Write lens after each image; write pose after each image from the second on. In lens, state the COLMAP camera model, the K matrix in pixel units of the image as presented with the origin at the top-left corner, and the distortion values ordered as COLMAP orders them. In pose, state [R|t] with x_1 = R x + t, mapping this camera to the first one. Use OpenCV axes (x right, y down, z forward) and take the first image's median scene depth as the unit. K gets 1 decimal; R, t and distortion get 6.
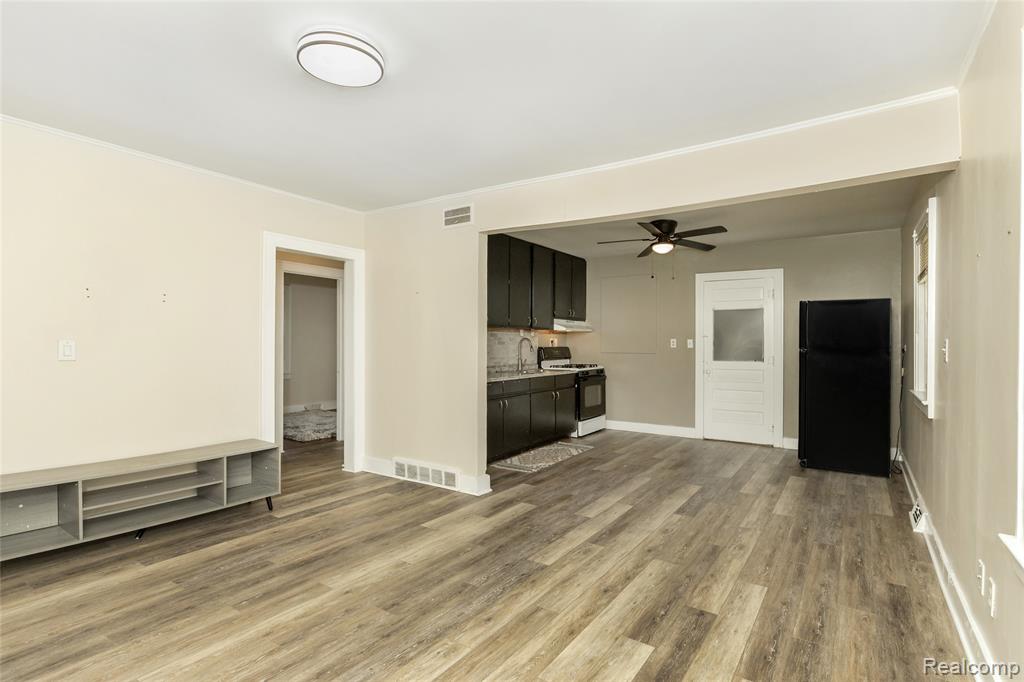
lens RADIAL K [[493.7, 0, 512.0], [0, 493.7, 341.0], [0, 0, 1]] dist [-0.004658, -0.001059]
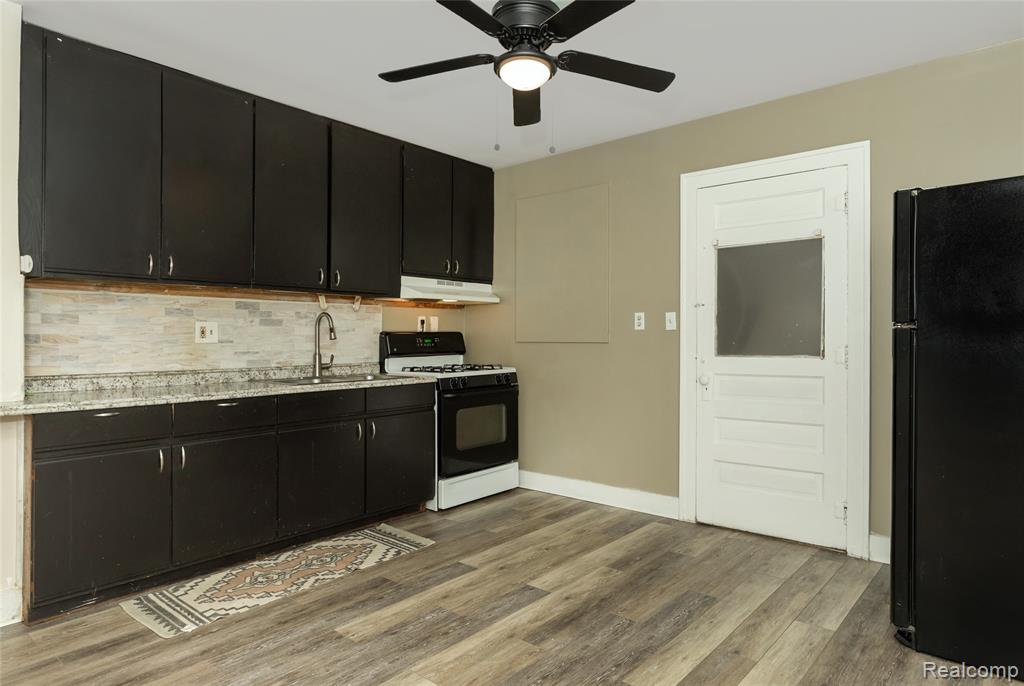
lens RADIAL K [[591.8, 0, 512.0], [0, 591.8, 343.0], [0, 0, 1]] dist [0.005964, 0.001163]
pose [[0.993229, -0.006722, -0.115978, 0.321423], [0.008332, 0.999876, 0.013397, 0.020770], [0.115873, -0.014273, 0.993161, 0.482066]]
